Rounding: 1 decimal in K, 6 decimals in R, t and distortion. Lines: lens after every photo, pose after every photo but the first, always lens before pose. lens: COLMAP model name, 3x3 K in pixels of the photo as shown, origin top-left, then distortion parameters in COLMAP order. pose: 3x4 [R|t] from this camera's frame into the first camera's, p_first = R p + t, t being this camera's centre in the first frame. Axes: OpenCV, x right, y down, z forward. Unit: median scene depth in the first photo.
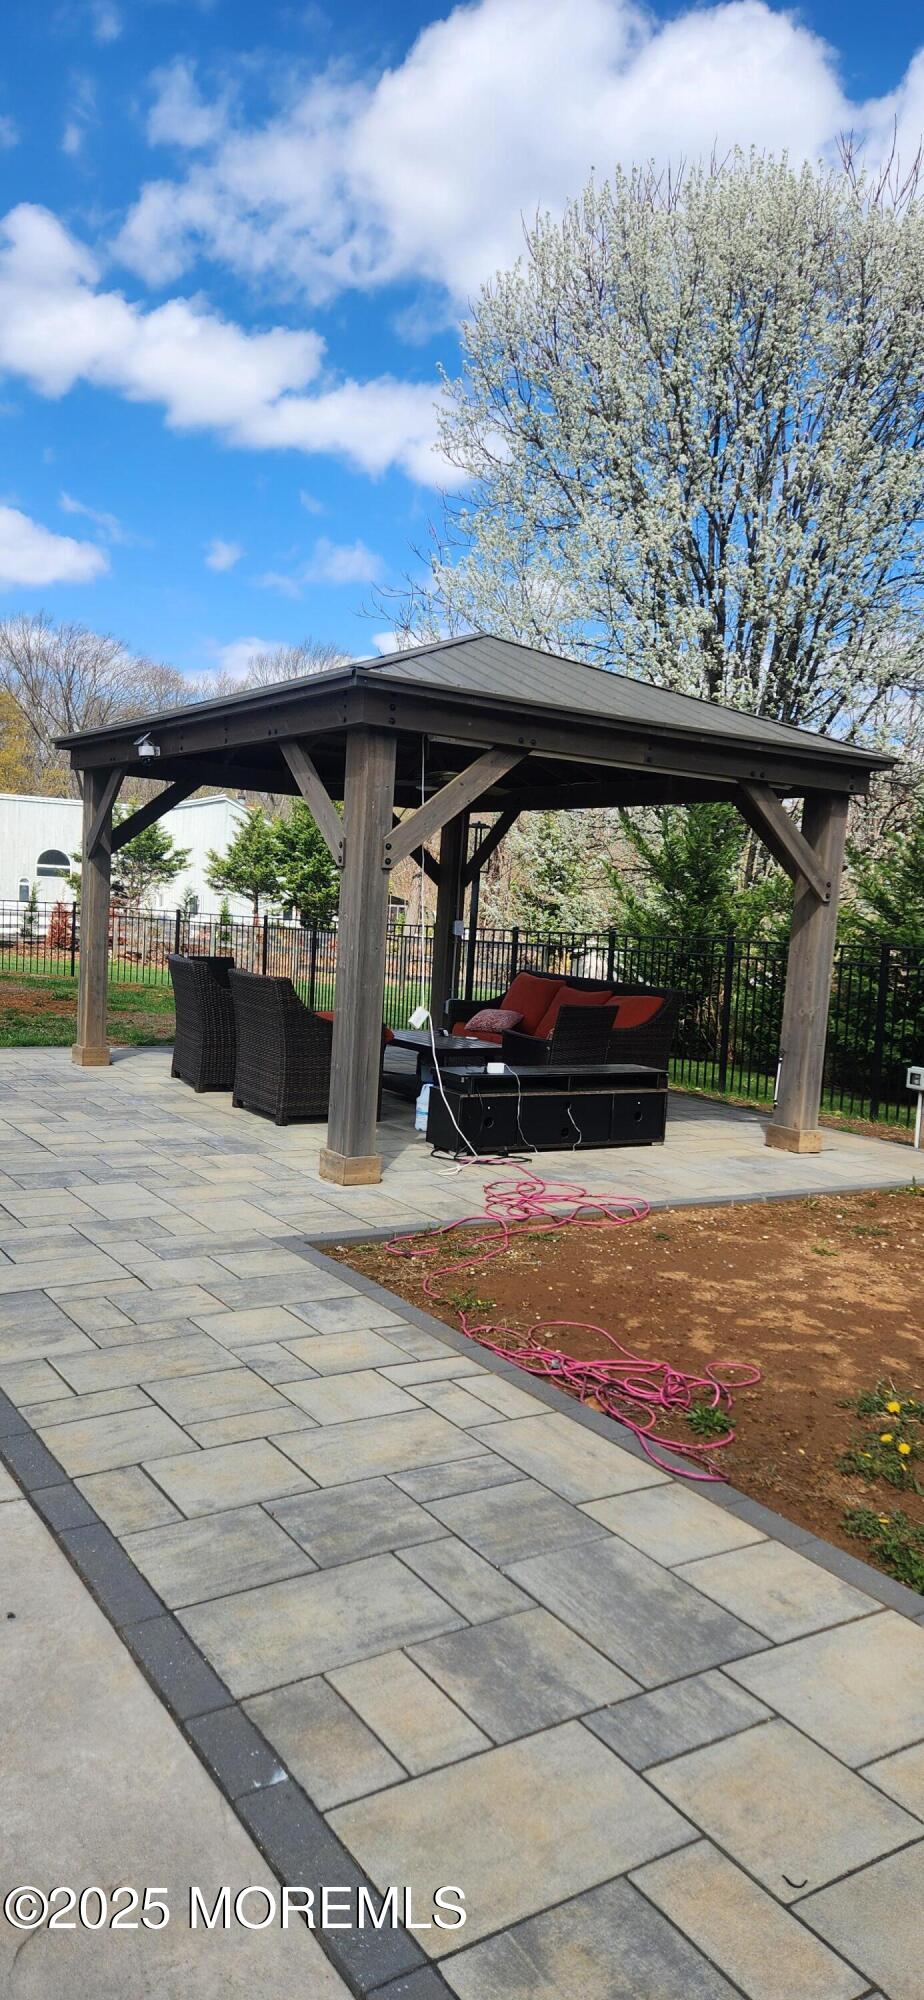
lens RADIAL K [[1292.8, 0, 462.0], [0, 1292.8, 1000.0], [0, 0, 1]] dist [0.051005, -0.052448]
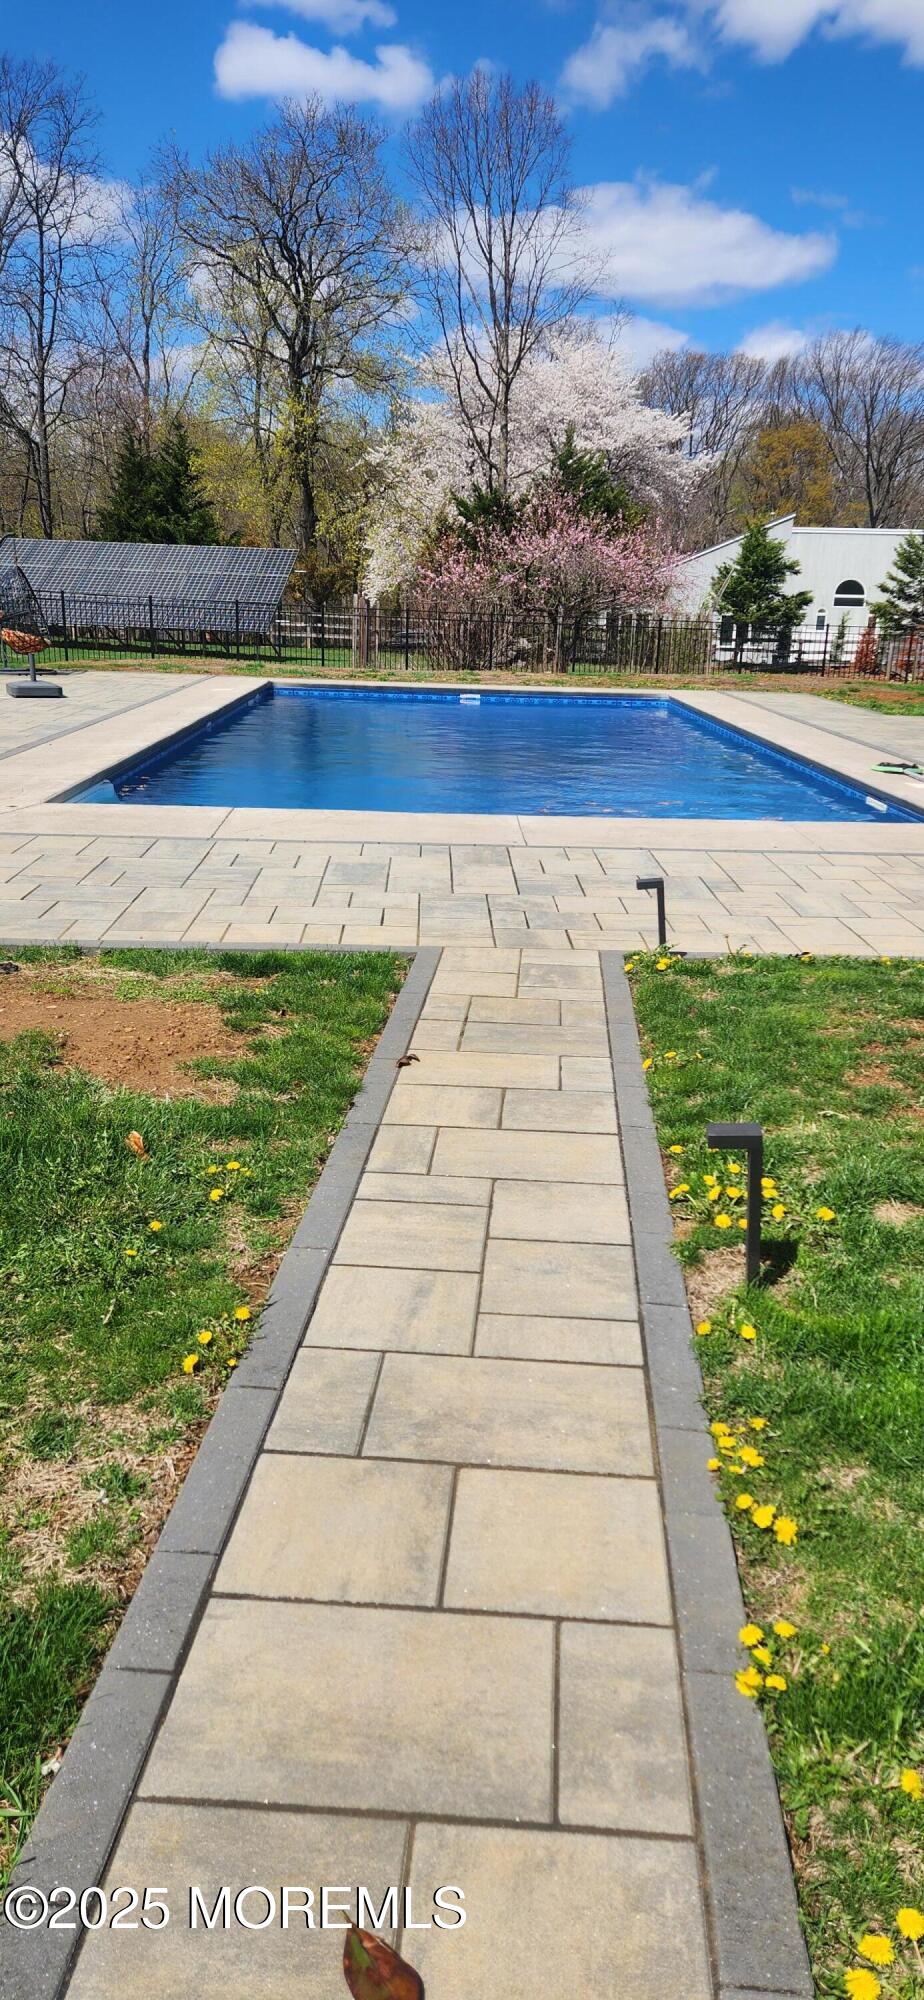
lens RADIAL K [[1307.2, 0, 519.9], [0, 1307.2, 1000.7], [0, 0, 1]] dist [0.058058, 0.001575]
pose [[0.869211, 0.120458, -0.479544, 0.015860], [-0.023922, 0.978979, 0.202552, 0.014121], [0.493863, -0.164589, 0.853821, -0.168640]]
